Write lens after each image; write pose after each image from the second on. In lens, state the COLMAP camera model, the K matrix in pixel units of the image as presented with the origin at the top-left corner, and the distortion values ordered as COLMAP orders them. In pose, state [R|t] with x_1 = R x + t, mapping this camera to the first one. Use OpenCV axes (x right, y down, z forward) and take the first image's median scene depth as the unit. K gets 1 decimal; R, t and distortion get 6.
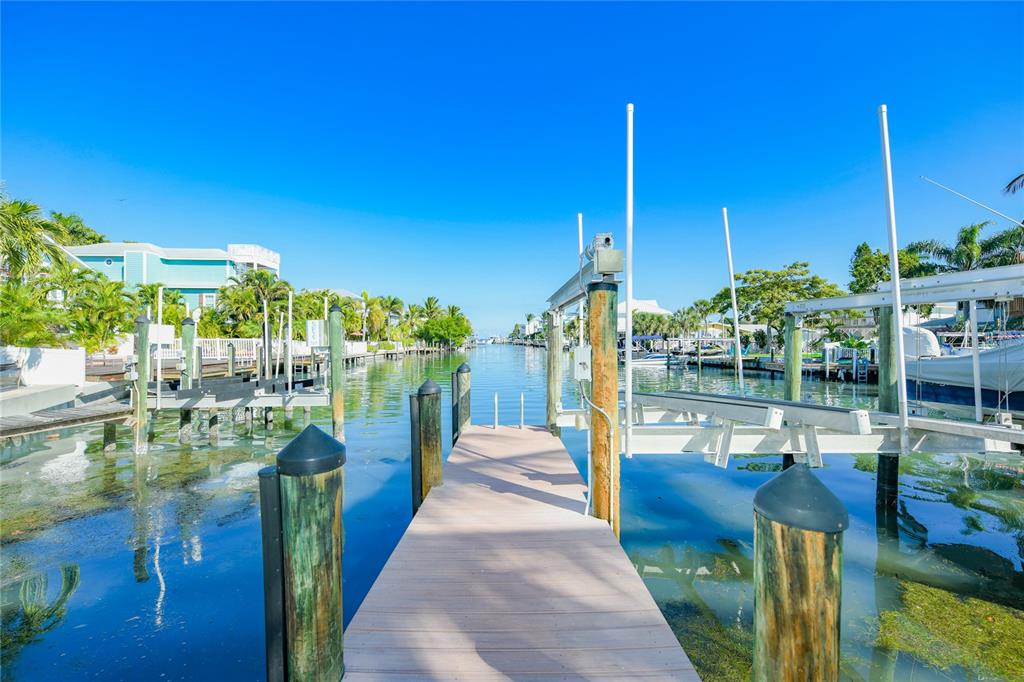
lens RADIAL K [[416.8, 0, 512.5], [0, 416.8, 338.2], [0, 0, 1]] dist [-0.002437, -0.001653]
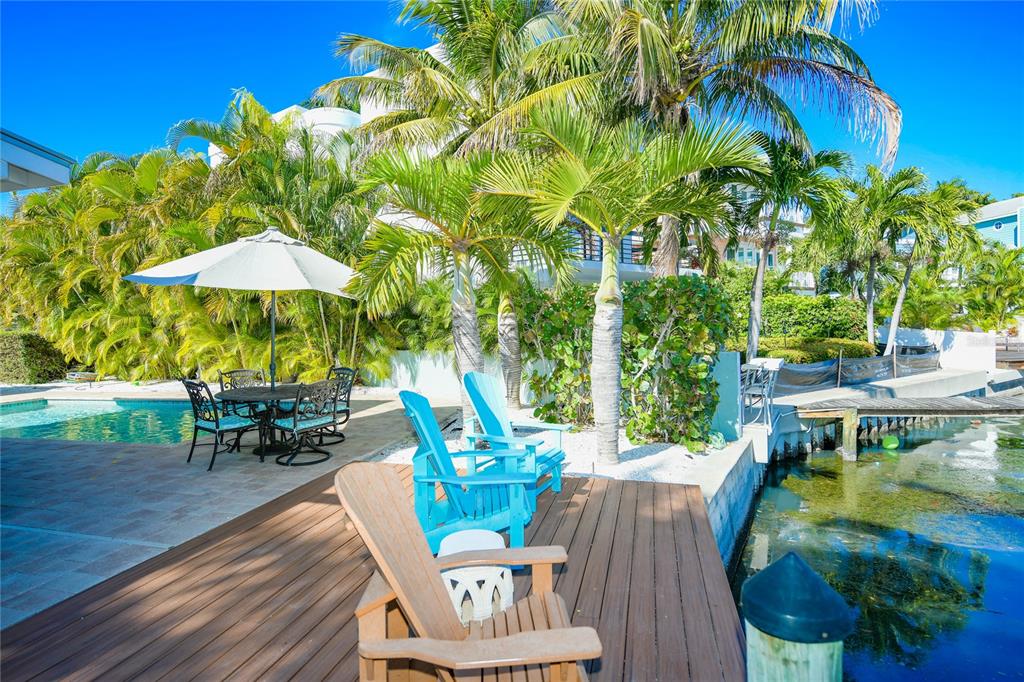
lens RADIAL K [[524.6, 0, 518.0], [0, 524.6, 340.8], [0, 0, 1]] dist [-0.006713, -0.002068]
pose [[0.069389, 0.021305, -0.997362, 0.010073], [0.029510, 0.999291, 0.023400, -0.004334], [0.997153, -0.031055, 0.068711, -0.041333]]
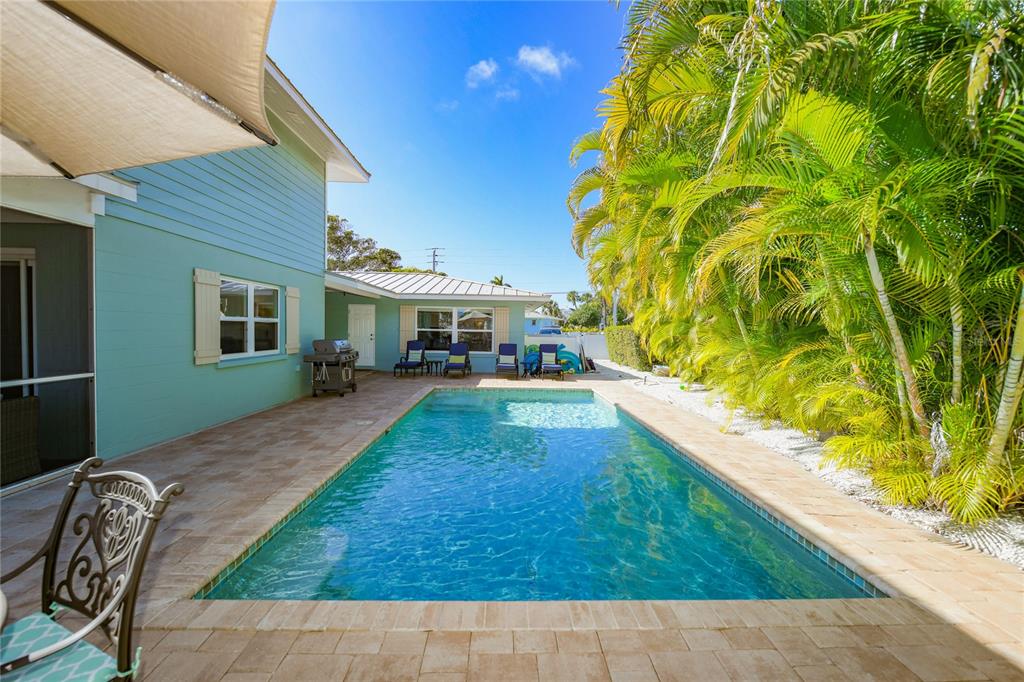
lens RADIAL K [[416.8, 0, 512.9], [0, 416.8, 341.3], [0, 0, 1]] dist [-0.002437, -0.001653]
pose [[-0.941781, -0.010361, -0.336067, -0.194941], [-0.020282, 0.999456, 0.026025, -0.007008], [0.335614, 0.031326, -0.941479, -0.077102]]
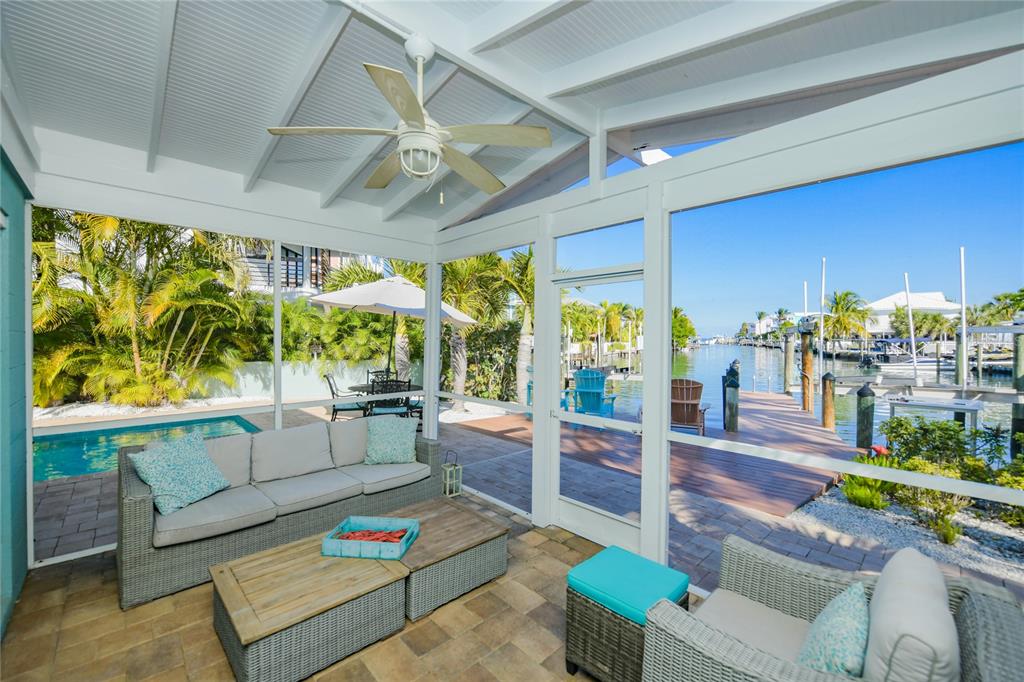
lens RADIAL K [[416.8, 0, 515.4], [0, 416.8, 343.6], [0, 0, 1]] dist [-0.002437, -0.001653]
pose [[0.882757, 0.005589, -0.469797, -0.020659], [0.001279, 0.999897, 0.014299, -0.008947], [0.469828, -0.013224, 0.882659, -0.243638]]
